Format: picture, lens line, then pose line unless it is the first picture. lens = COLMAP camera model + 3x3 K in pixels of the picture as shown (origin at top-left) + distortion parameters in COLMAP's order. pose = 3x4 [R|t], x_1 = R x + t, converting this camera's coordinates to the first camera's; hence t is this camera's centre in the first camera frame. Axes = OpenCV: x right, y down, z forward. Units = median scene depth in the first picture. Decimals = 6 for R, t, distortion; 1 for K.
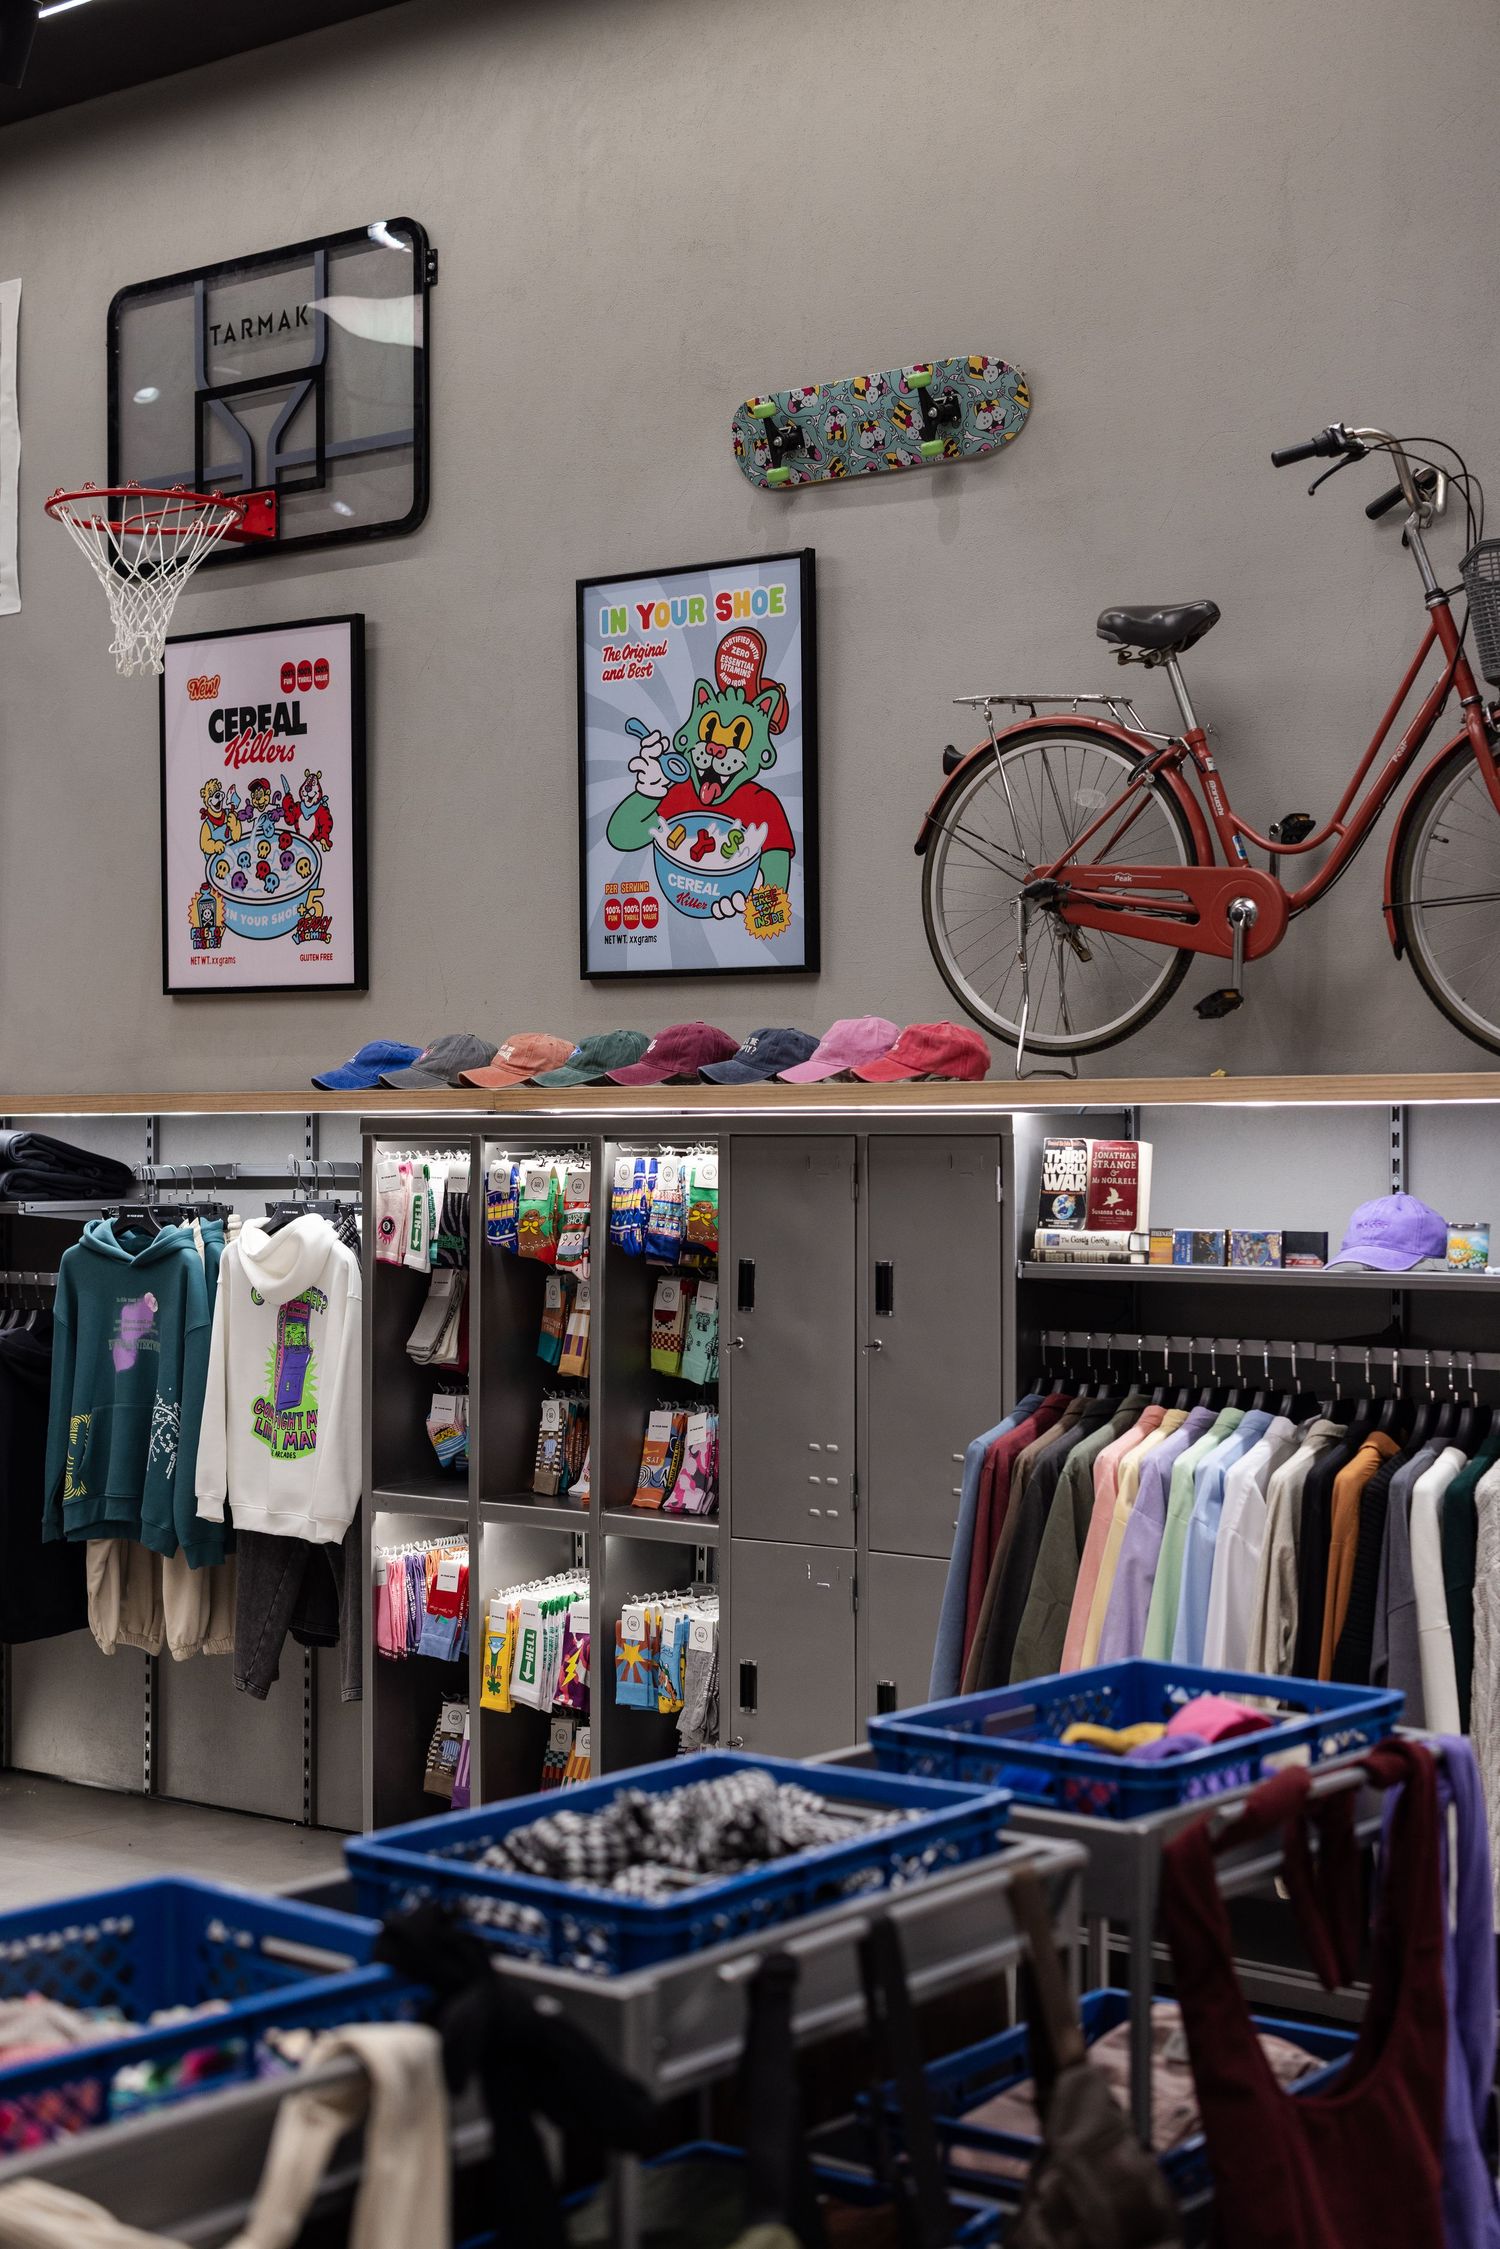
lens RADIAL K [[3165.6, 0, 751.8], [0, 3165.6, 1119.9], [0, 0, 1]] dist [0.013973, 0.000000]
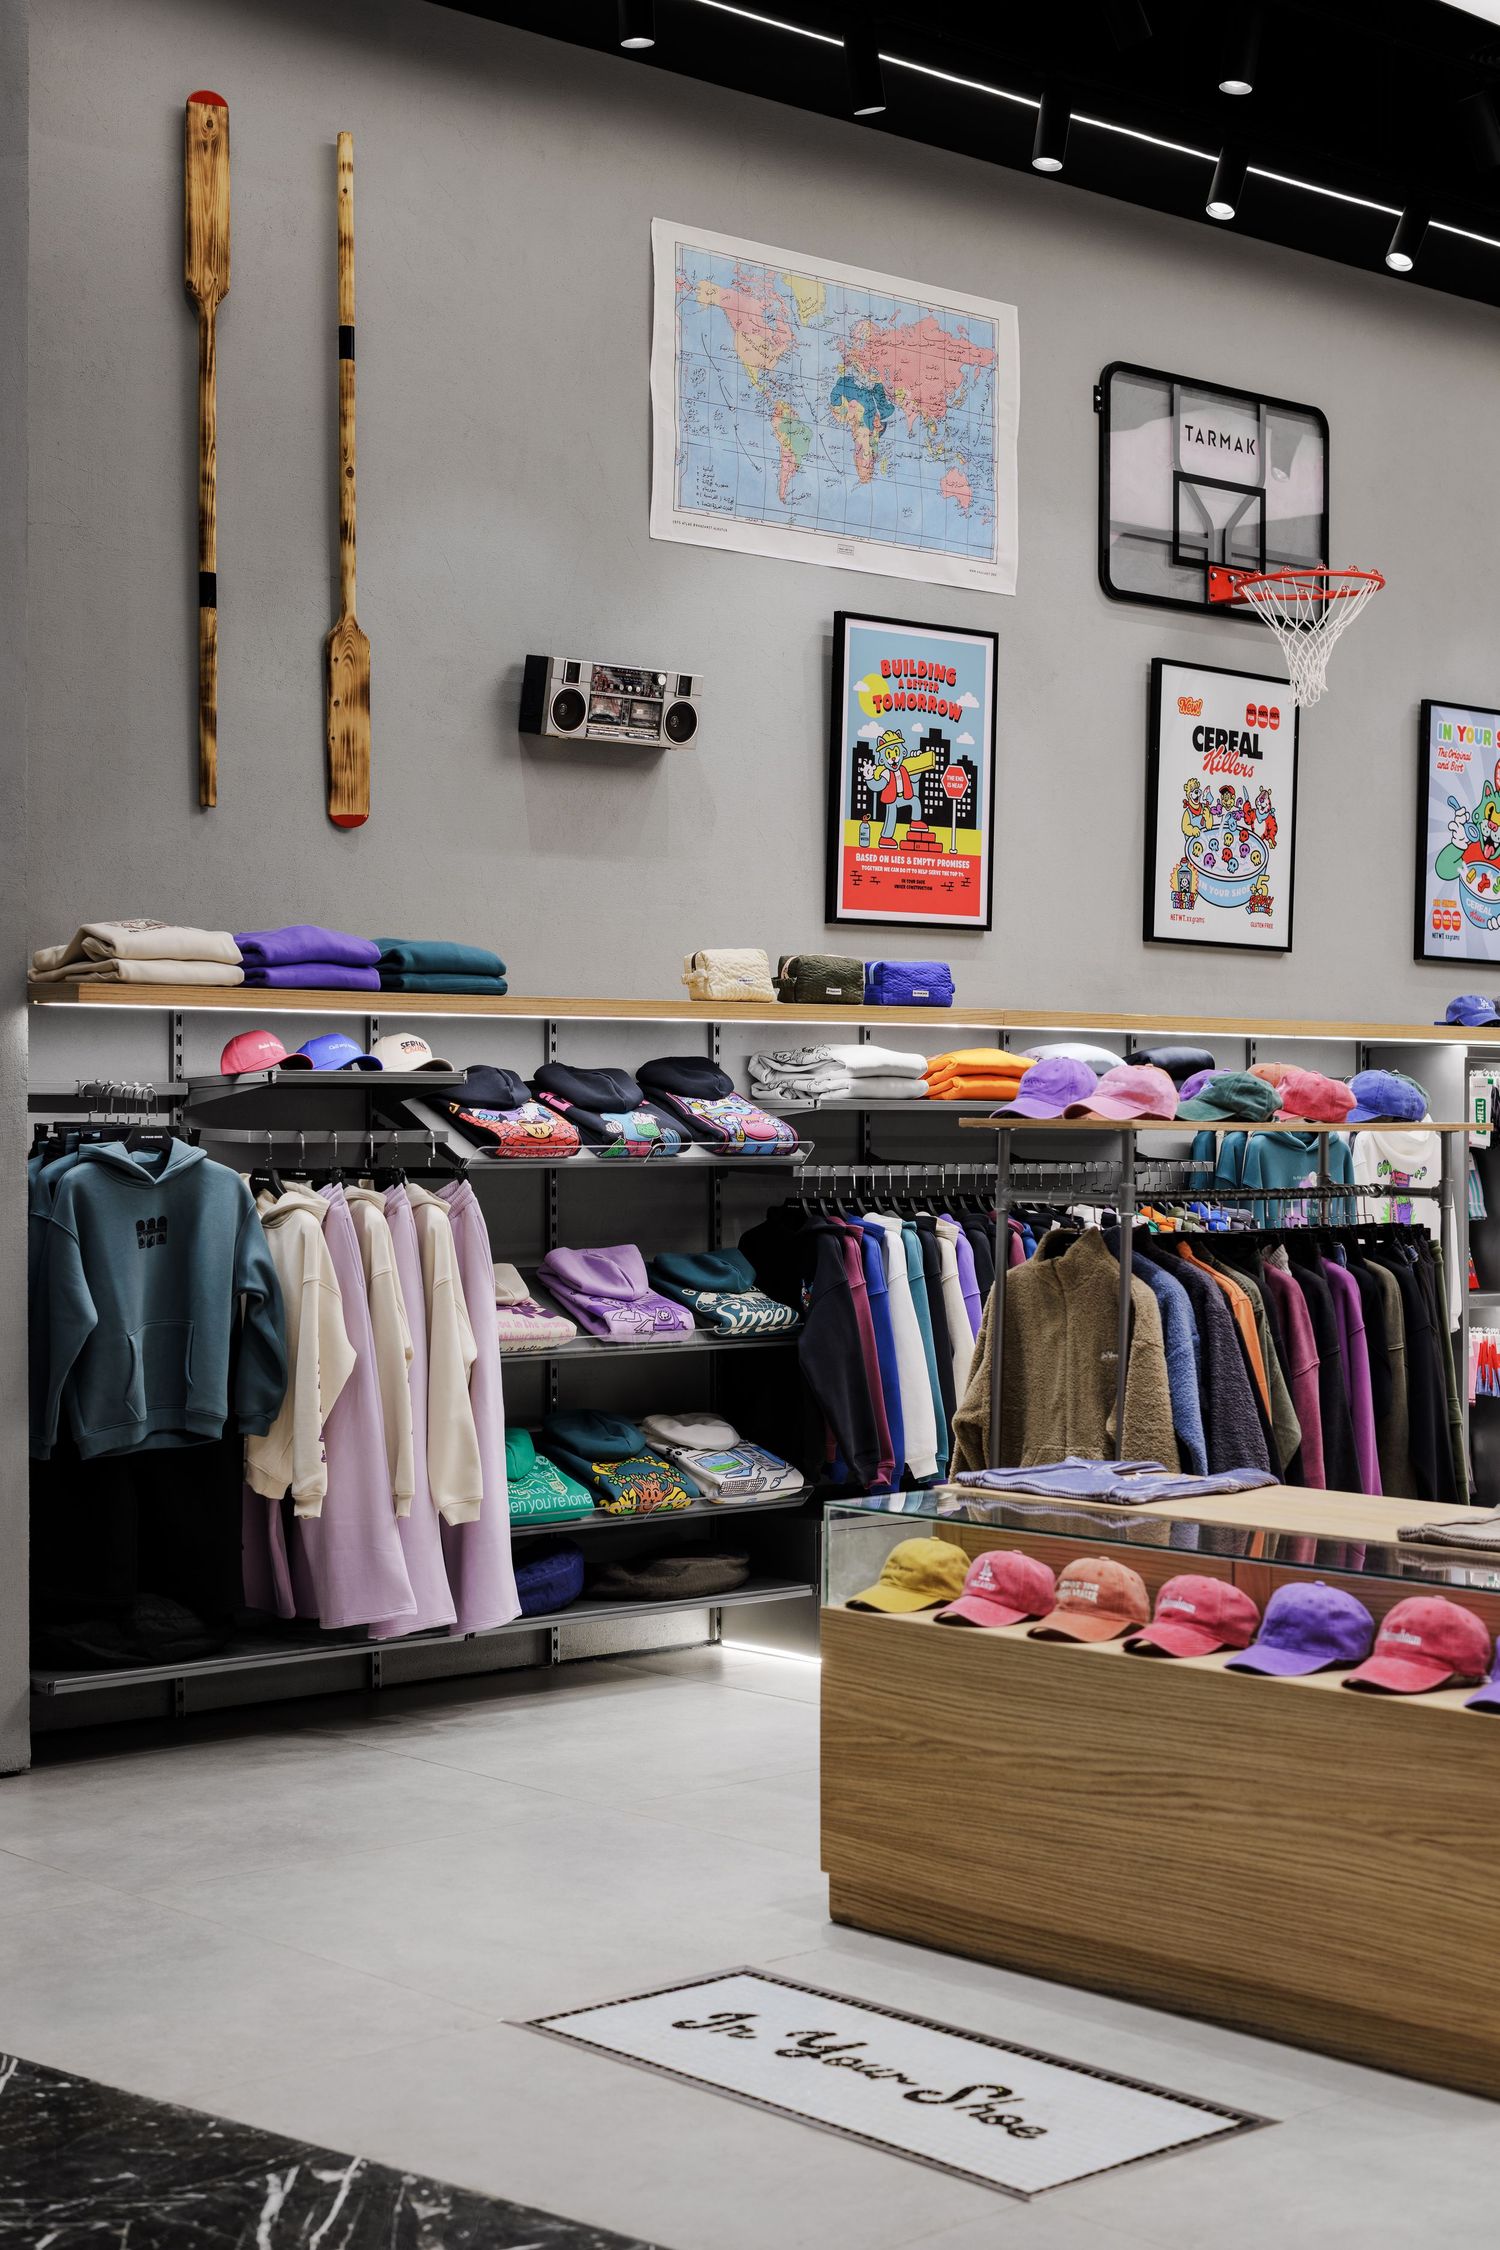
lens RADIAL K [[3264.6, 0, 759.0], [0, 3264.6, 1135.9], [0, 0, 1]] dist [0.013863, 0.000000]
pose [[0.170211, -0.002951, 0.985403, -1.736249], [-0.010598, 0.999932, 0.004826, 0.038312], [-0.985351, -0.011264, 0.170169, 1.089017]]
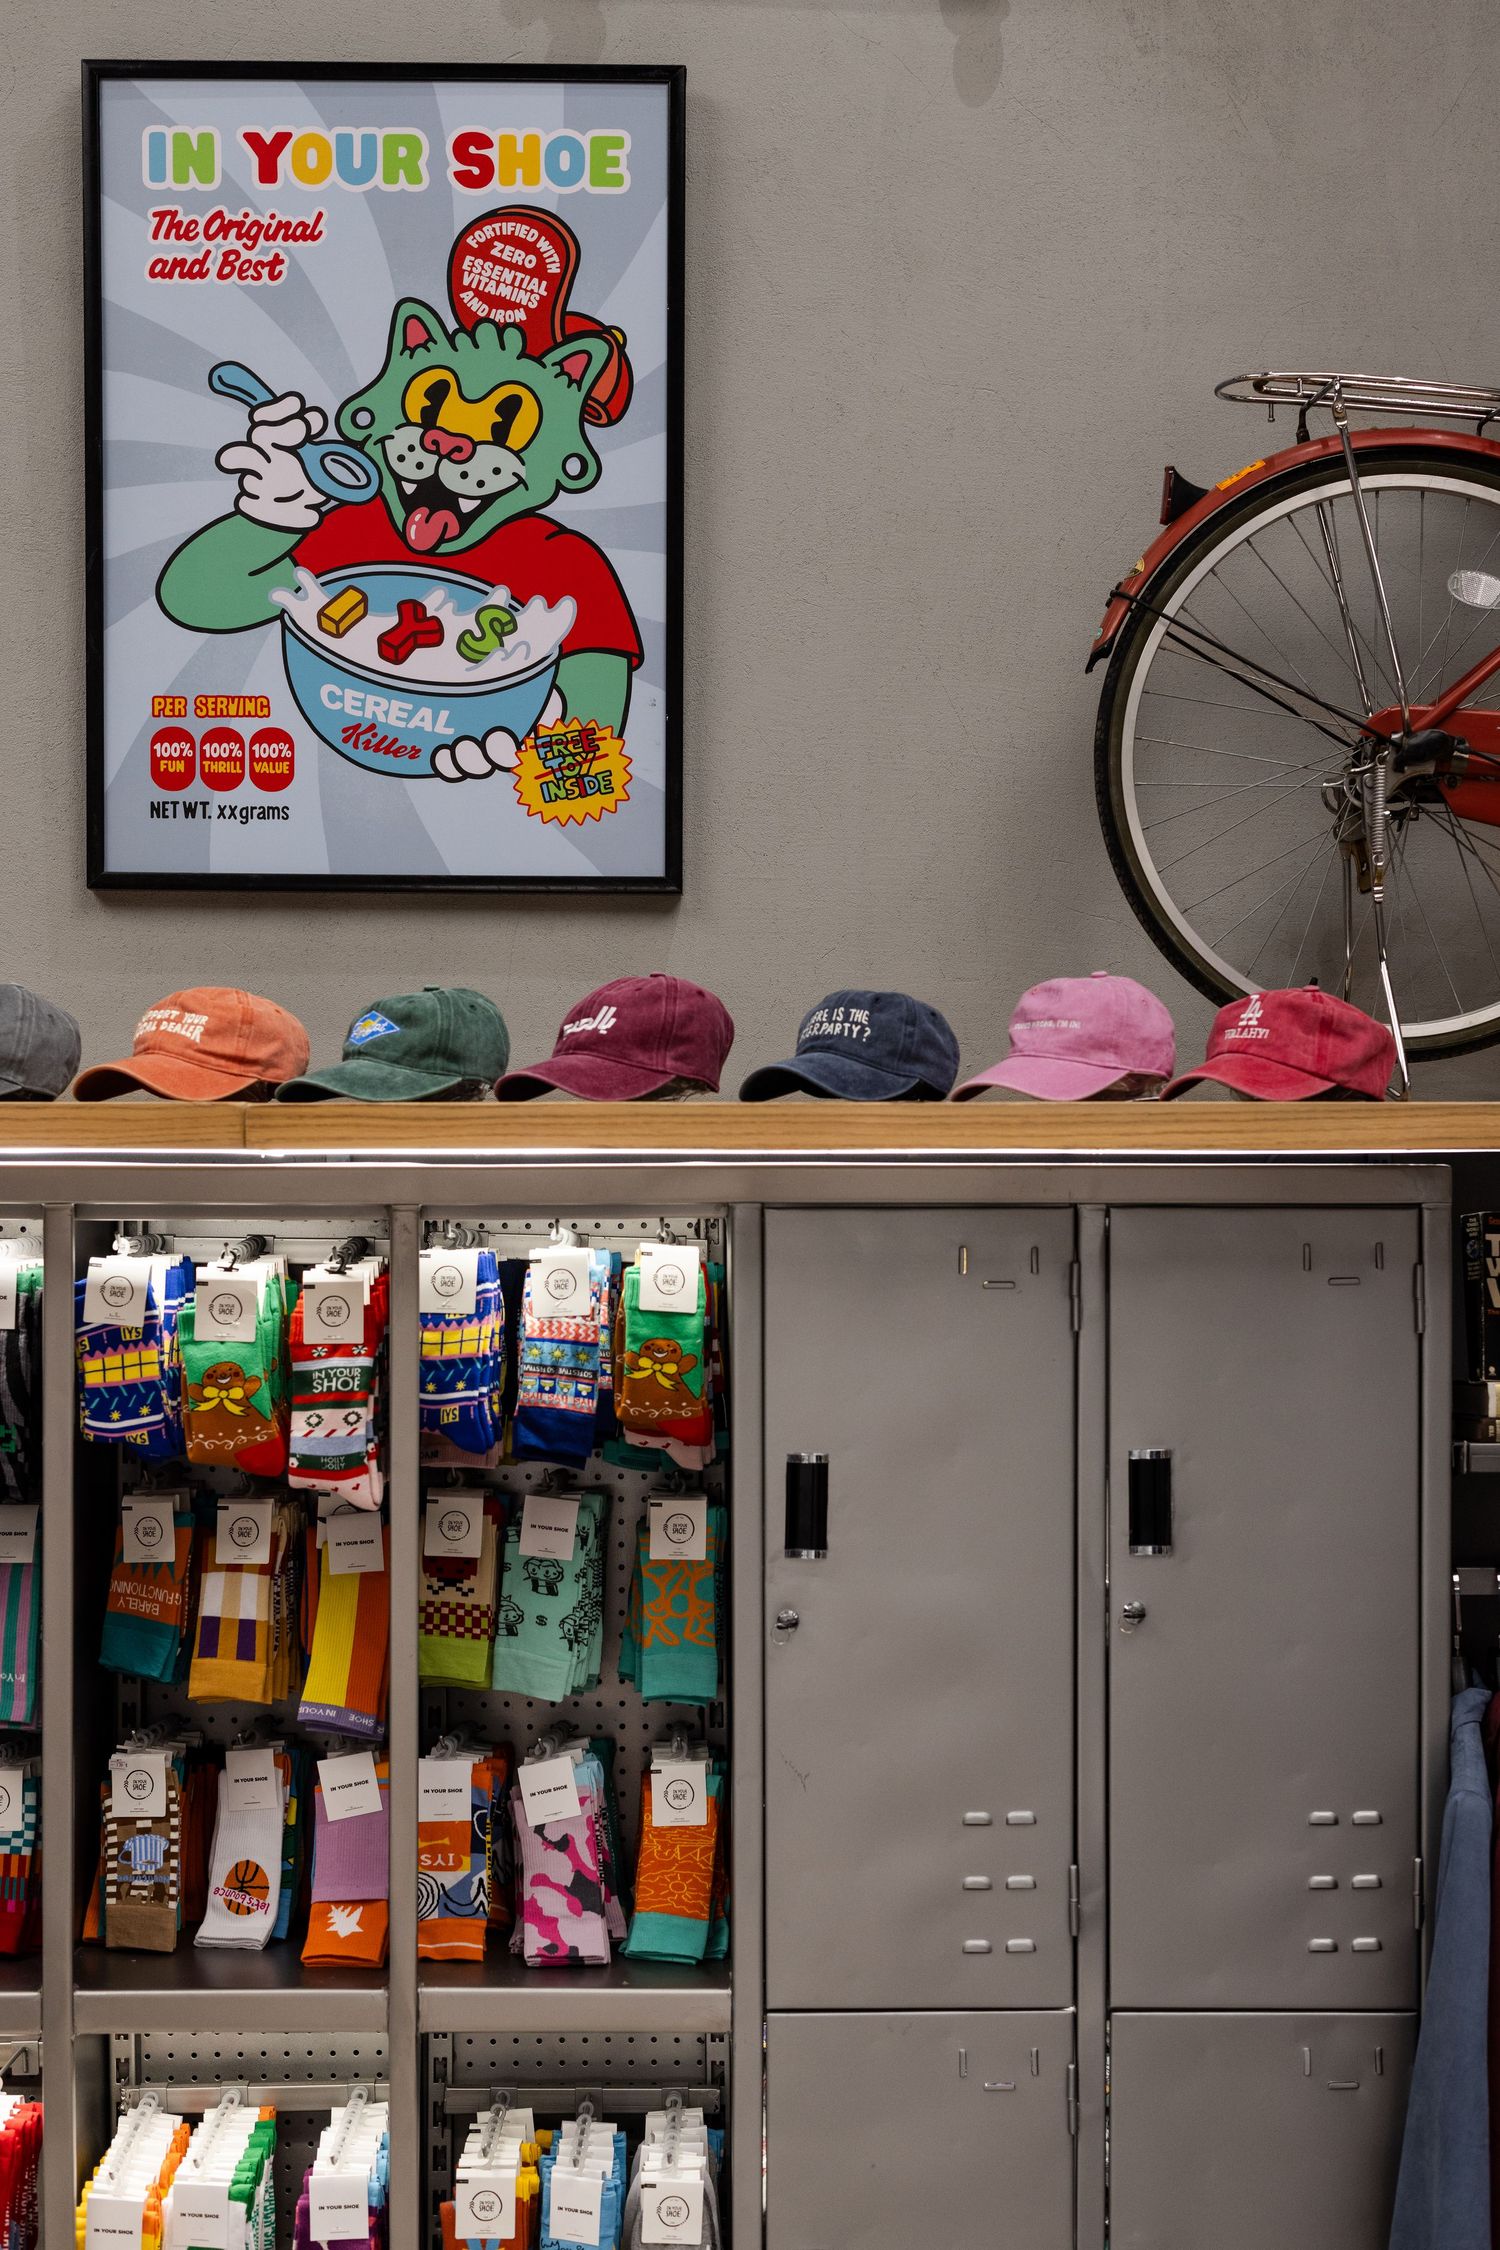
lens RADIAL K [[3264.6, 0, 803.9], [0, 3264.6, 1305.5], [0, 0, 1]] dist [0.013863, 0.000000]
pose [[0.774744, -0.018213, 0.632013, -0.301733], [-0.004286, 0.999411, 0.034055, 0.002885], [-0.632260, -0.029093, 0.774209, 0.557353]]
